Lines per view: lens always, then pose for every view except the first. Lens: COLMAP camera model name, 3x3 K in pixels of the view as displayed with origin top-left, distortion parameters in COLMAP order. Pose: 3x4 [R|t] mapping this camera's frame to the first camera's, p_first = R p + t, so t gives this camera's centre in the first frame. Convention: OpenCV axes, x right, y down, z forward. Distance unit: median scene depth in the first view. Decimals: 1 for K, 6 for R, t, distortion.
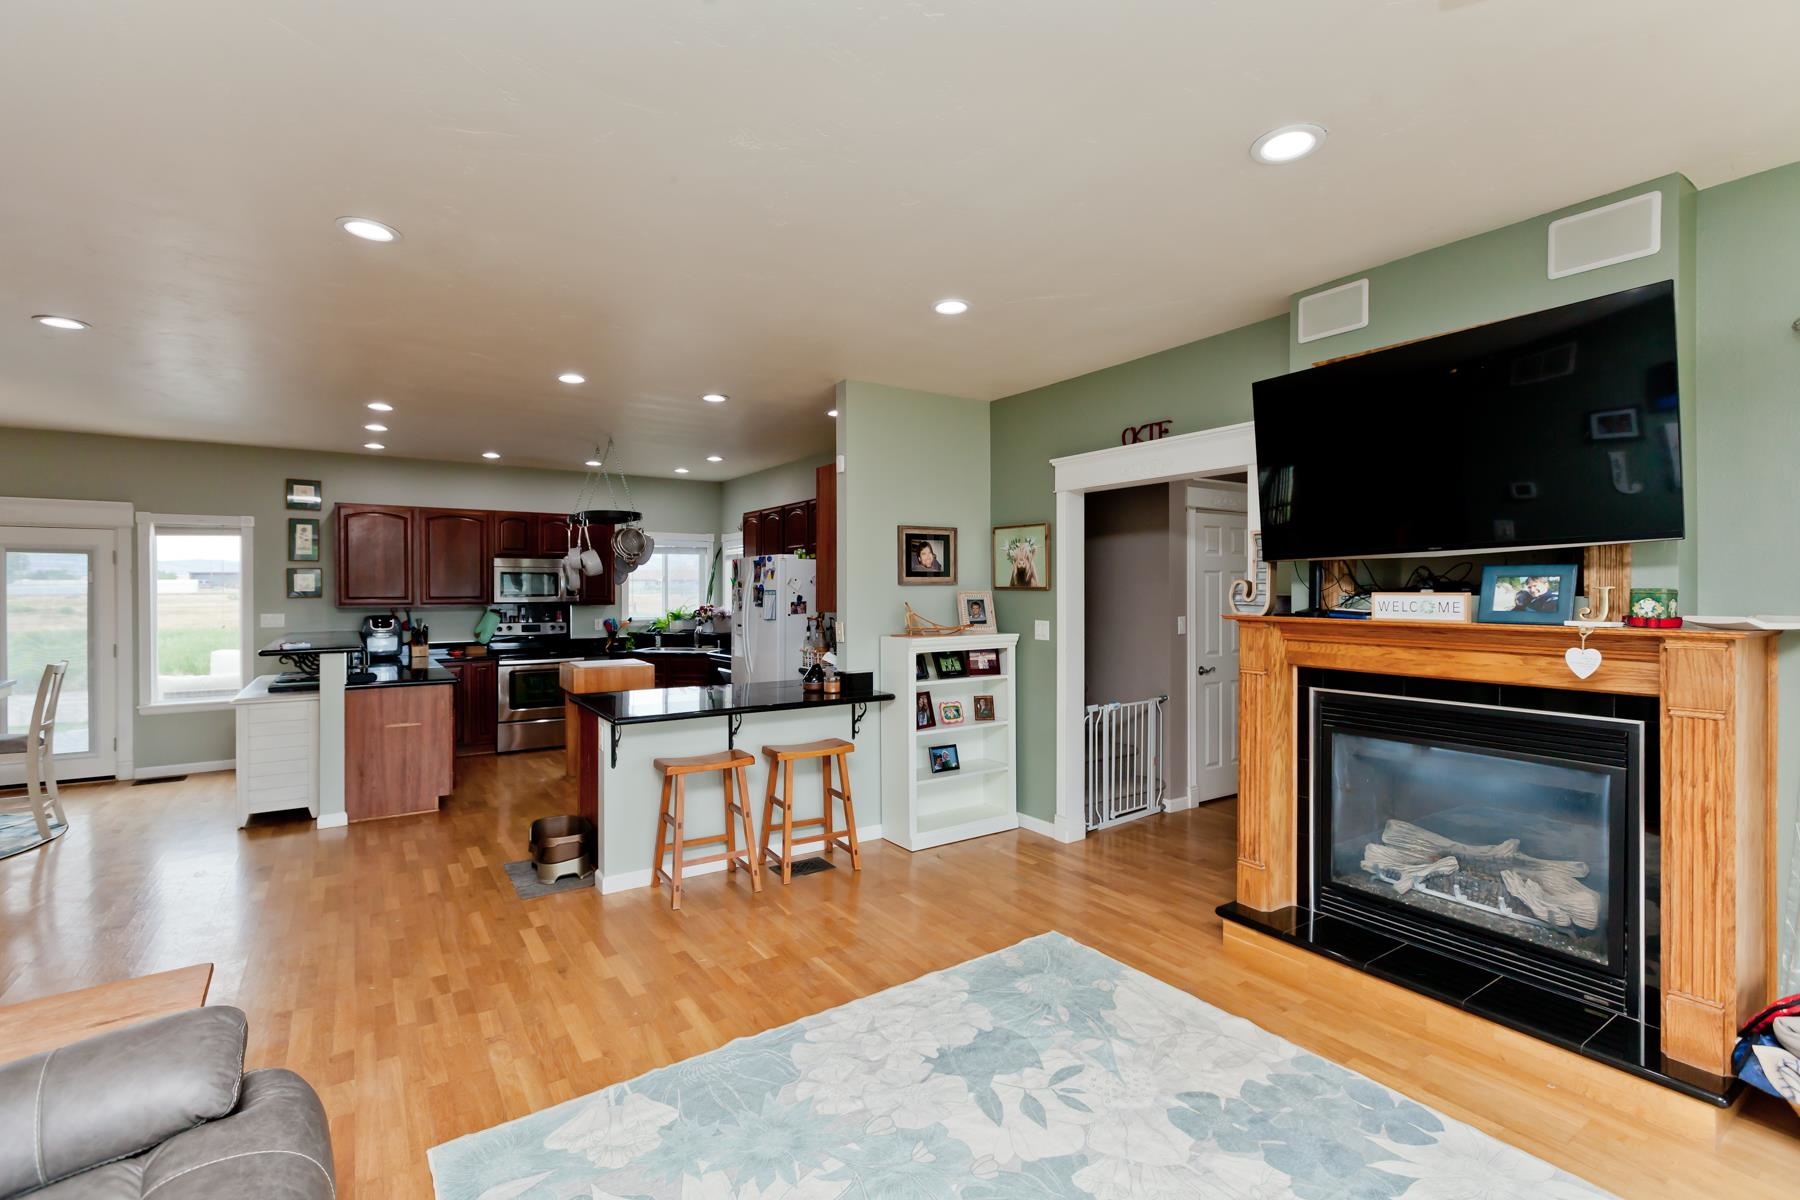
lens RADIAL K [[807.3, 0, 902.8], [0, 807.3, 595.6], [0, 0, 1]] dist [0.001925, -0.001460]
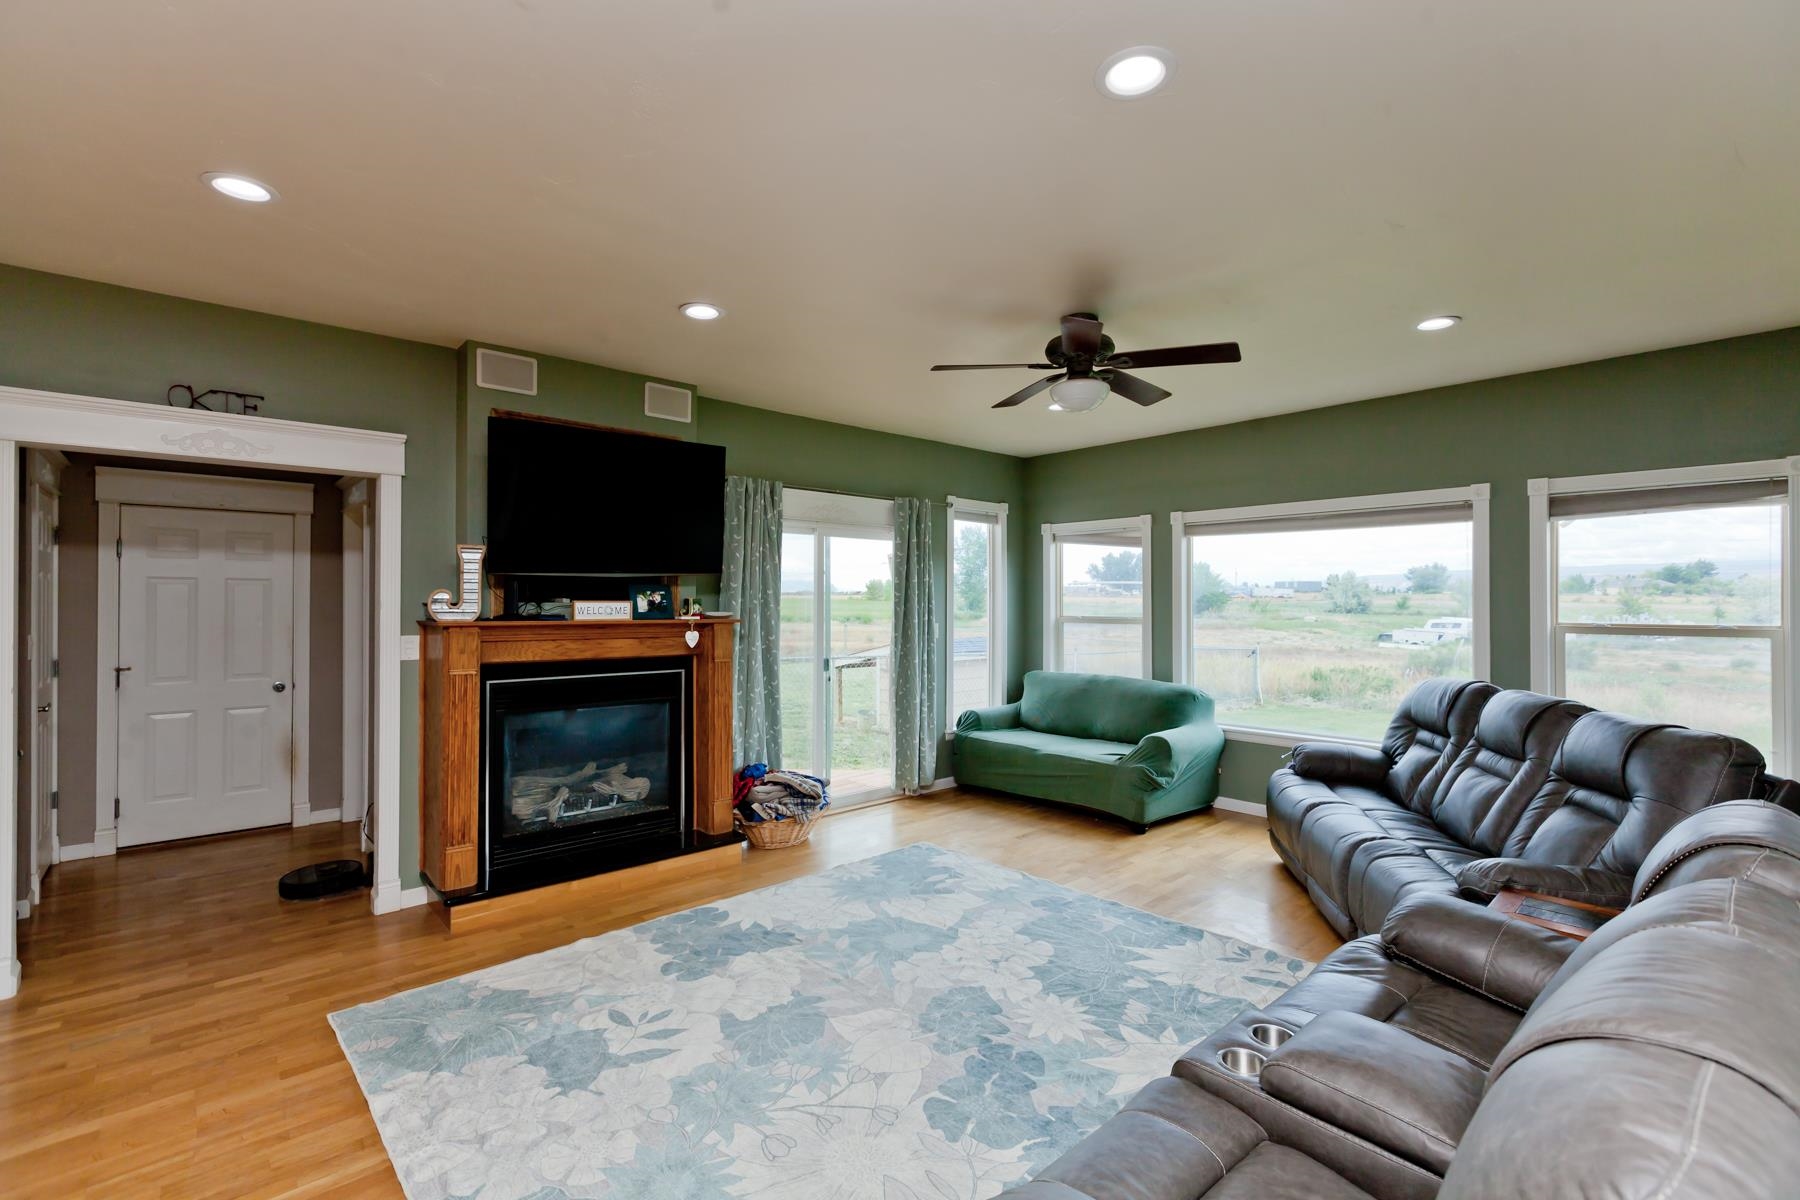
lens RADIAL K [[807.3, 0, 896.1], [0, 807.3, 593.4], [0, 0, 1]] dist [0.001925, -0.001460]
pose [[-0.141670, 0.007444, 0.989886, -0.792297], [0.002878, 0.999971, -0.007108, -0.004437], [-0.989910, 0.001842, -0.141688, 0.609595]]
